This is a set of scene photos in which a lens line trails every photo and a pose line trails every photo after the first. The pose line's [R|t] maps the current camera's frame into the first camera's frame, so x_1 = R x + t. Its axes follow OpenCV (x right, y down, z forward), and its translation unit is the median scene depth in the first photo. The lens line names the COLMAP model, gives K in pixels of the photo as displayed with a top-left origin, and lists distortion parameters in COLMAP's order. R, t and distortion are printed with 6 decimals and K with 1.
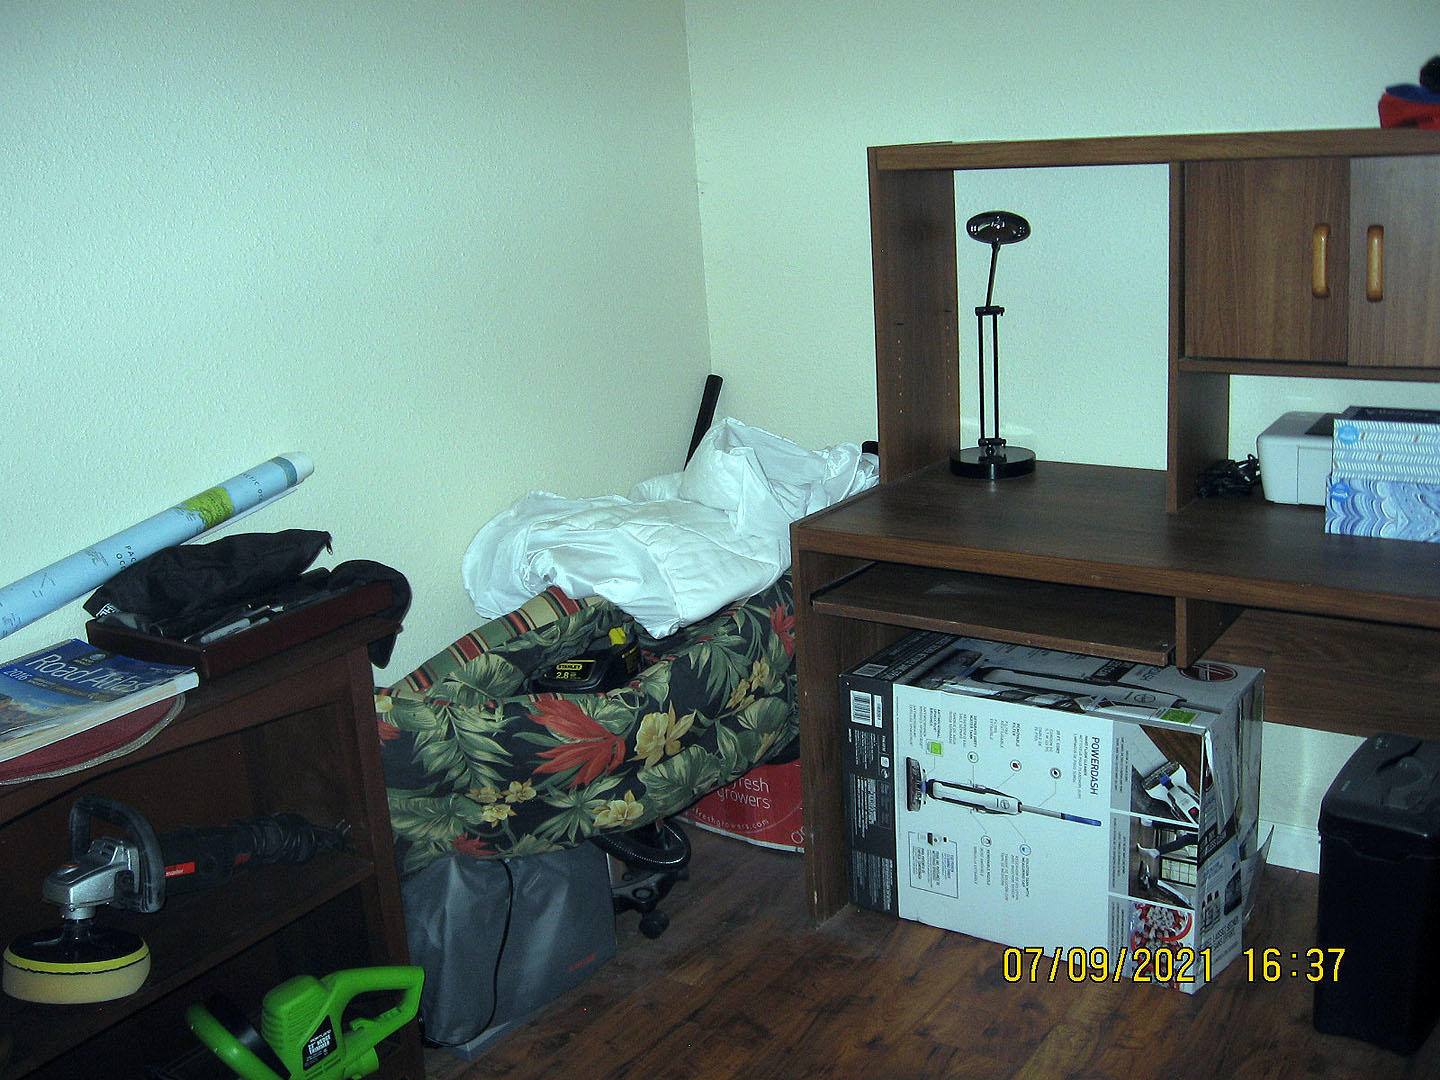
lens RADIAL K [[1515.4, 0, 720.8], [0, 1515.4, 541.7], [0, 0, 1]] dist [-0.120477, 0.000000]
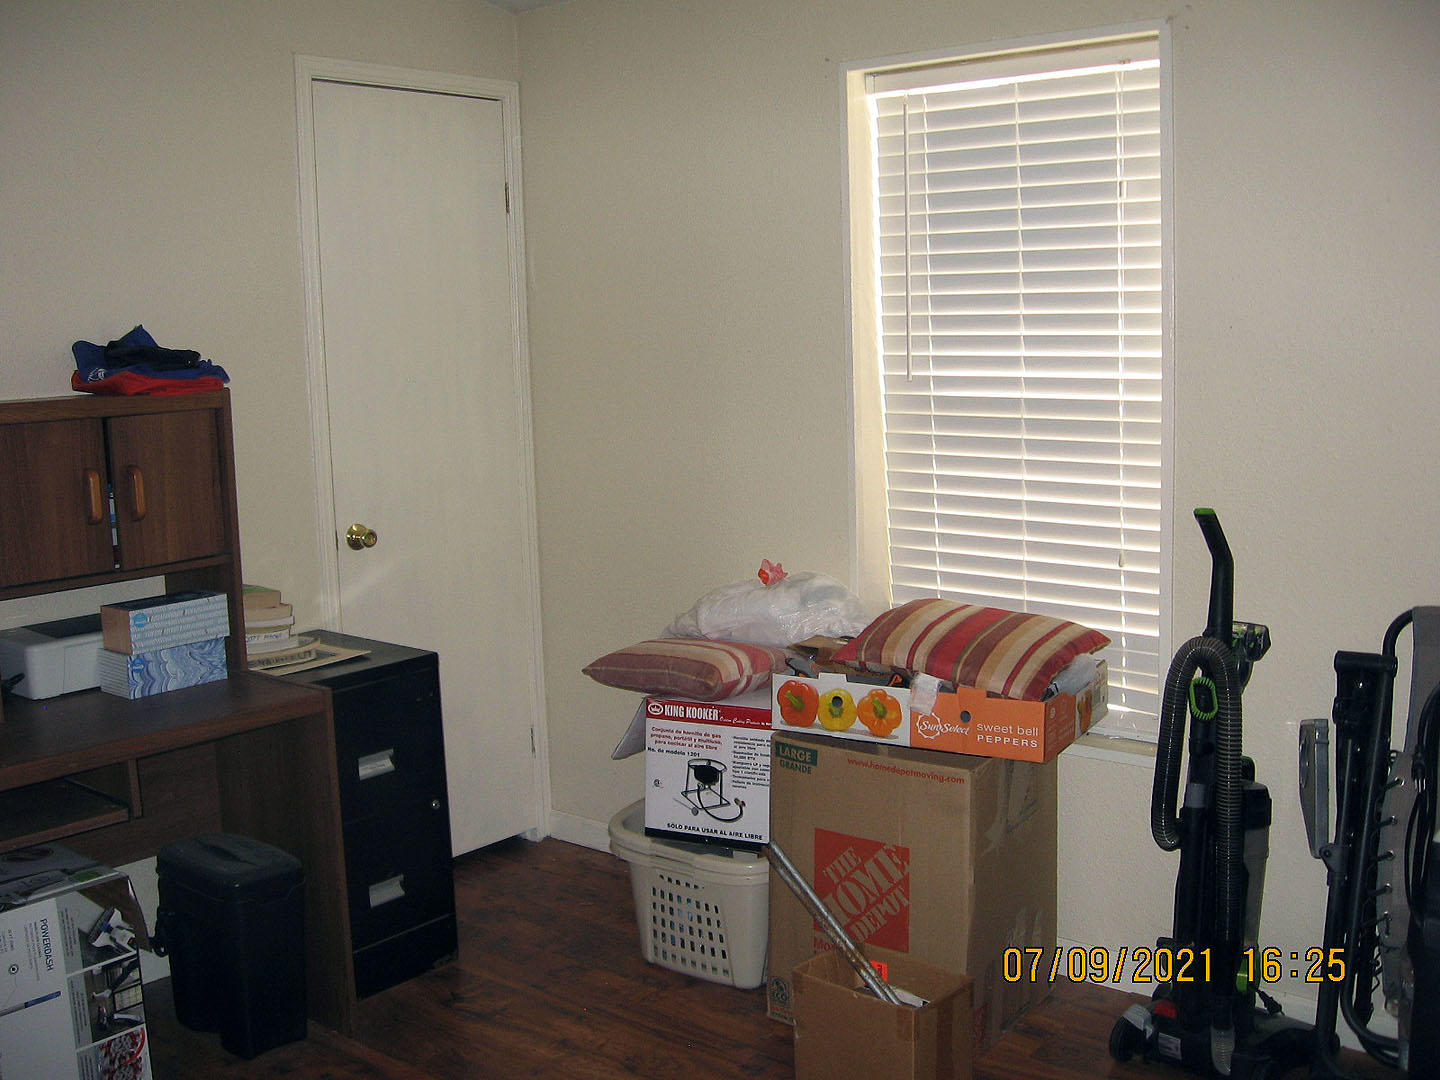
lens RADIAL K [[1515.4, 0, 720.8], [0, 1515.4, 539.0], [0, 0, 1]] dist [-0.120477, 0.000000]
pose [[0.073895, -0.072513, 0.994626, -0.808159], [0.278368, 0.959211, 0.049250, -0.058820], [-0.957628, 0.273233, 0.091066, 0.333342]]
